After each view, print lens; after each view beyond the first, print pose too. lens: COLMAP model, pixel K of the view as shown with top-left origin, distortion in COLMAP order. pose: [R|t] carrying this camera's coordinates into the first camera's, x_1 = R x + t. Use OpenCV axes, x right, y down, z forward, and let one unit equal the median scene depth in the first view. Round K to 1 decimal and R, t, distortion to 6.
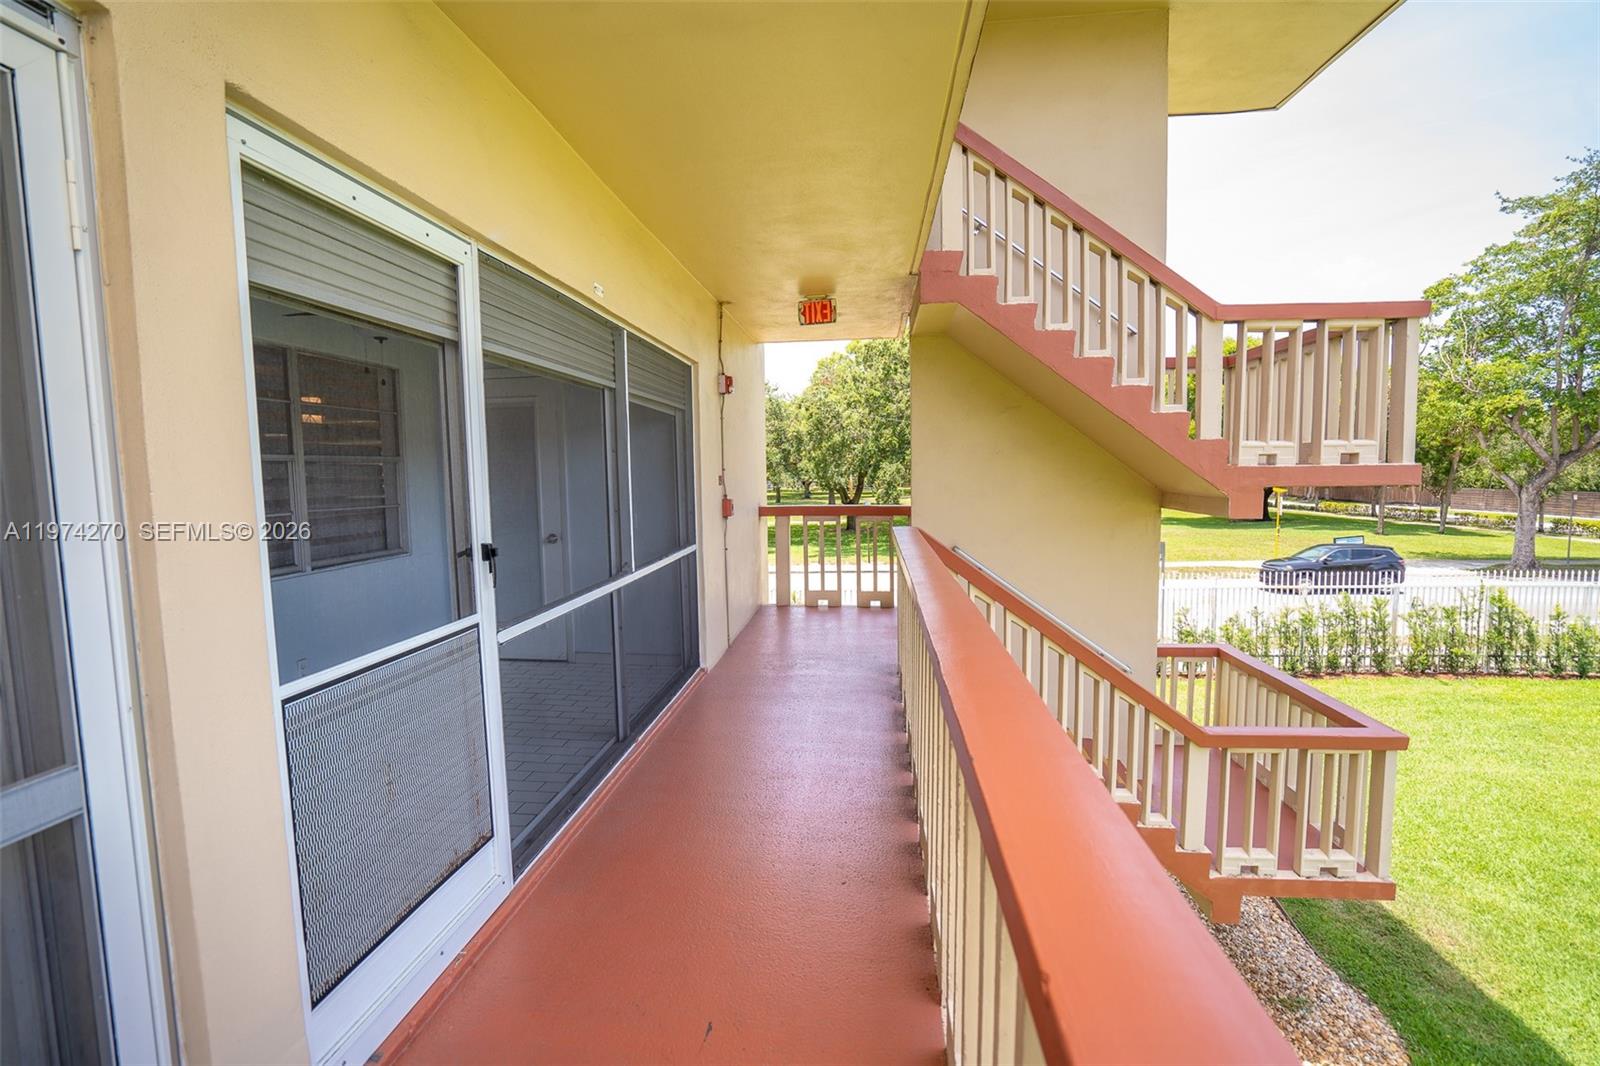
lens RADIAL K [[743.9, 0, 802.8], [0, 743.9, 536.1], [0, 0, 1]] dist [-0.040255, 0.005339]
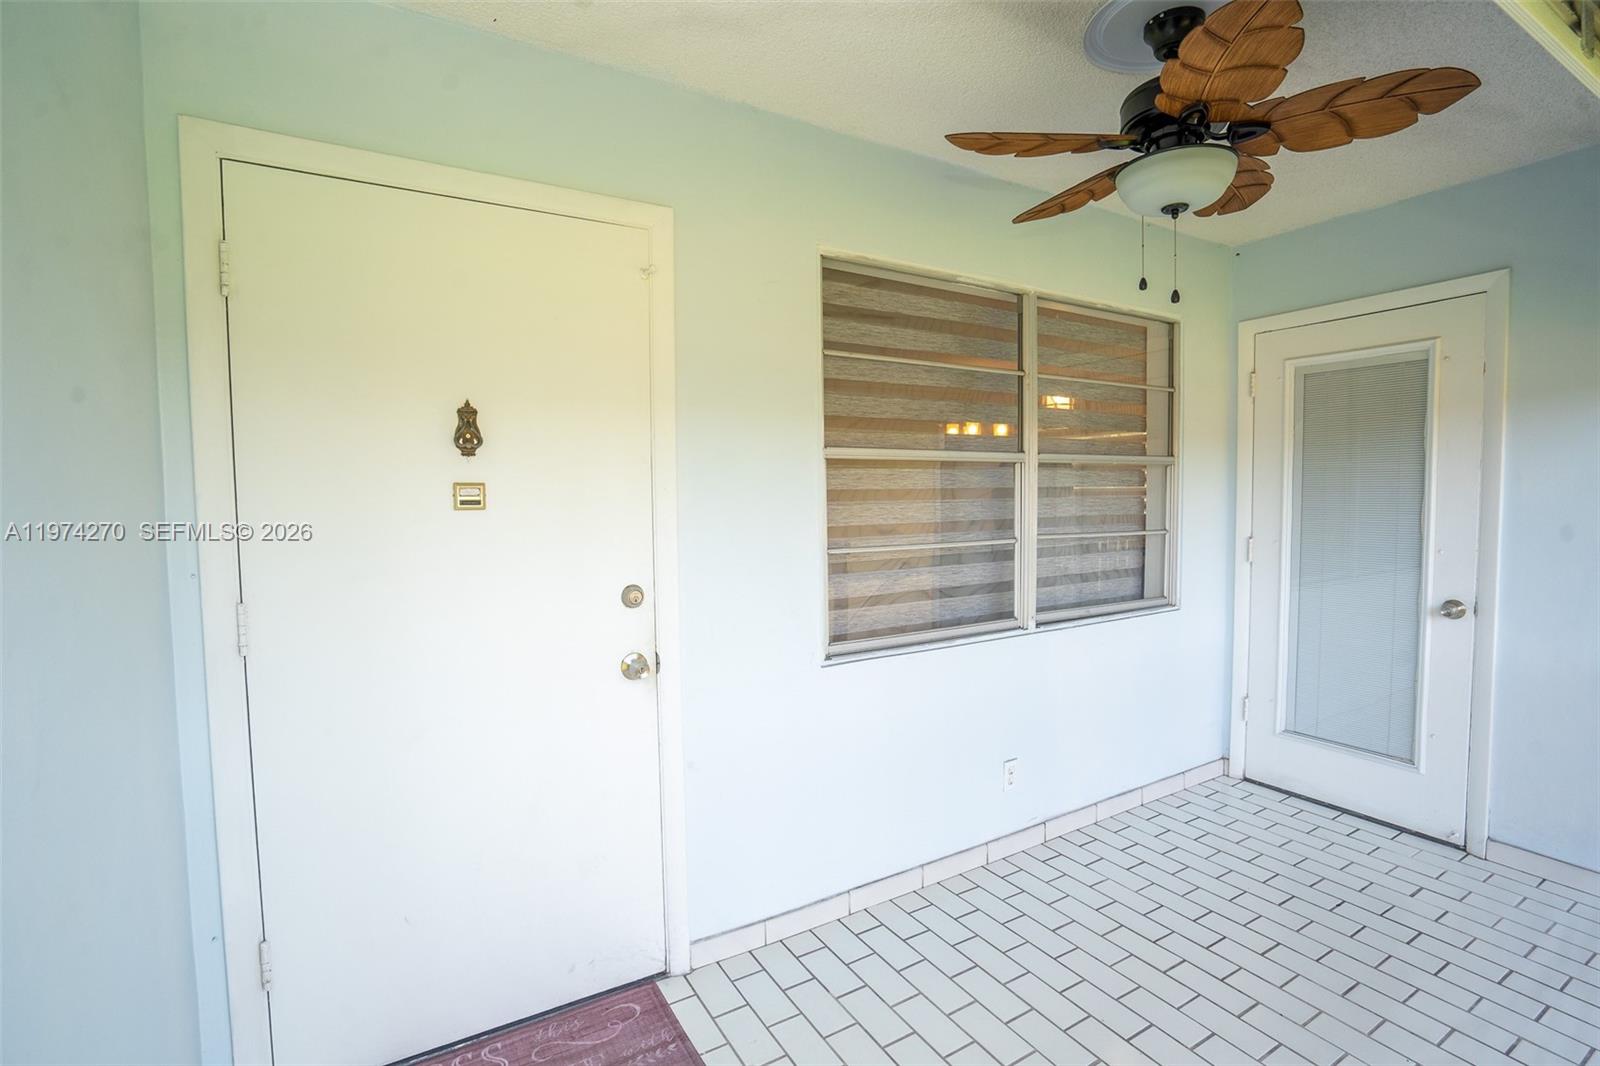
lens RADIAL K [[743.9, 0, 801.2], [0, 743.9, 537.0], [0, 0, 1]] dist [-0.040255, 0.005339]
pose [[0.591952, 0.045761, -0.804673, -0.223445], [-0.065655, 0.997807, 0.008446, -0.022491], [0.803294, 0.047831, 0.593658, 0.364430]]
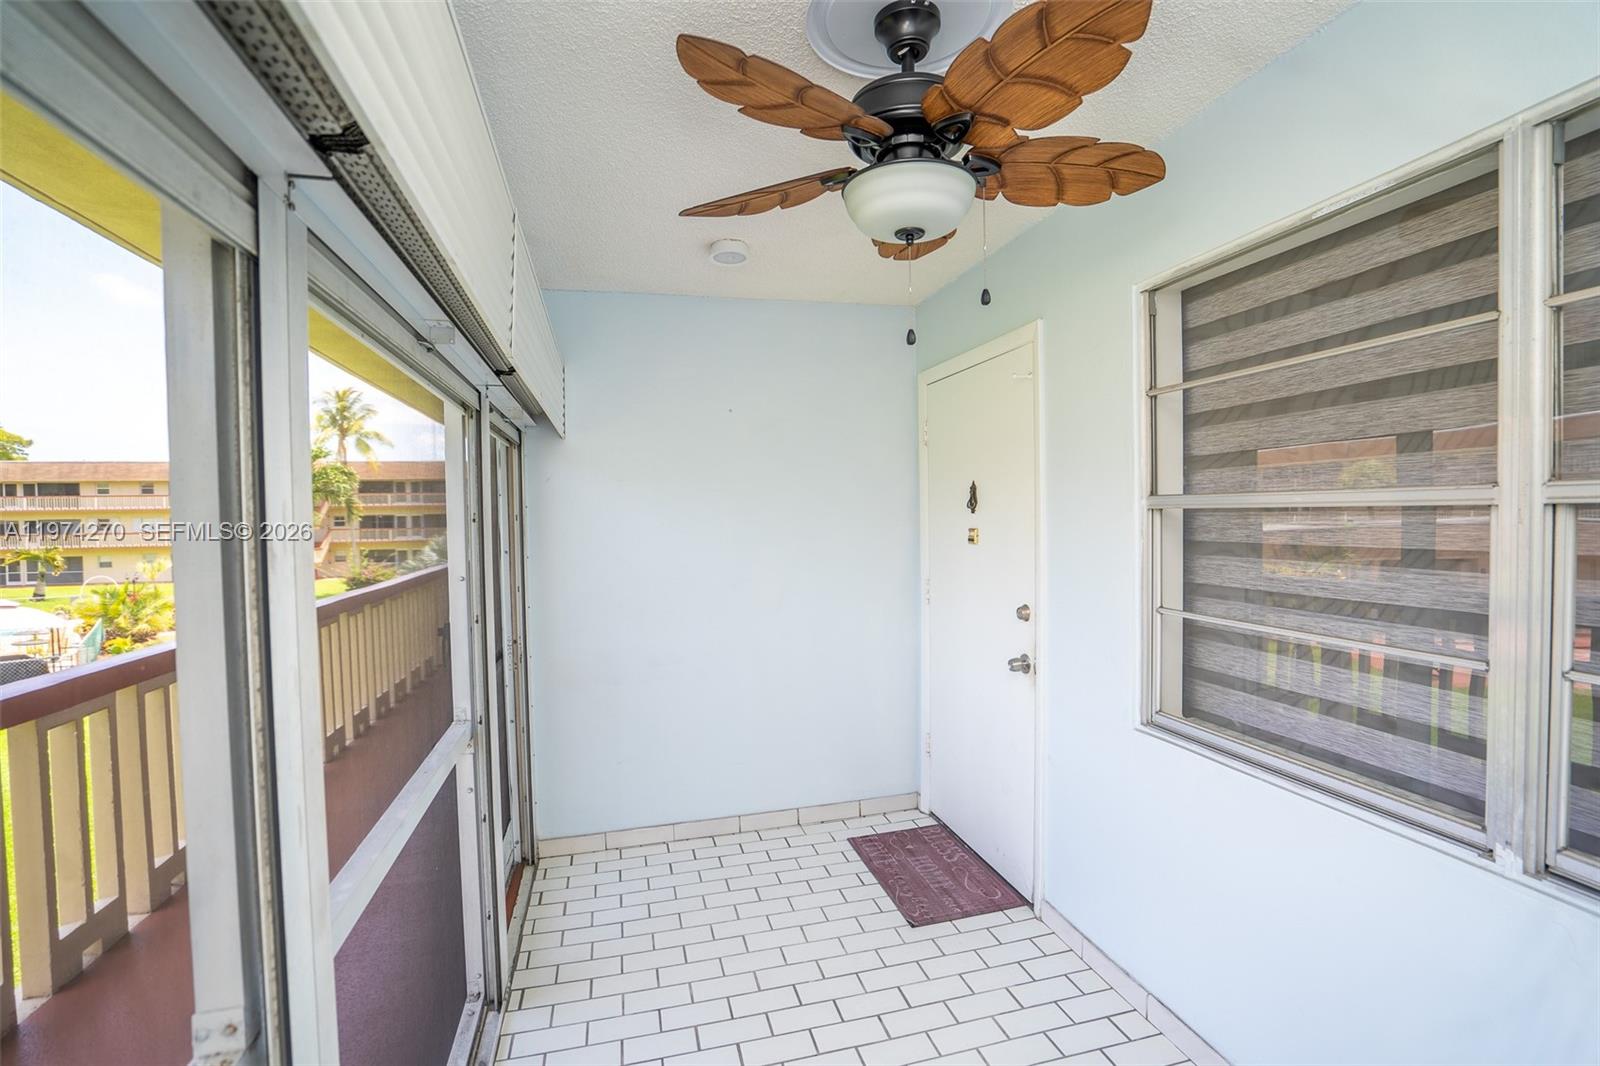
lens RADIAL K [[743.9, 0, 811.8], [0, 743.9, 536.2], [0, 0, 1]] dist [-0.040255, 0.005339]
pose [[-0.937594, 0.029581, -0.346473, -0.260855], [-0.011900, 0.993062, 0.116990, -0.102324], [0.347529, 0.113812, -0.930736, 0.999743]]
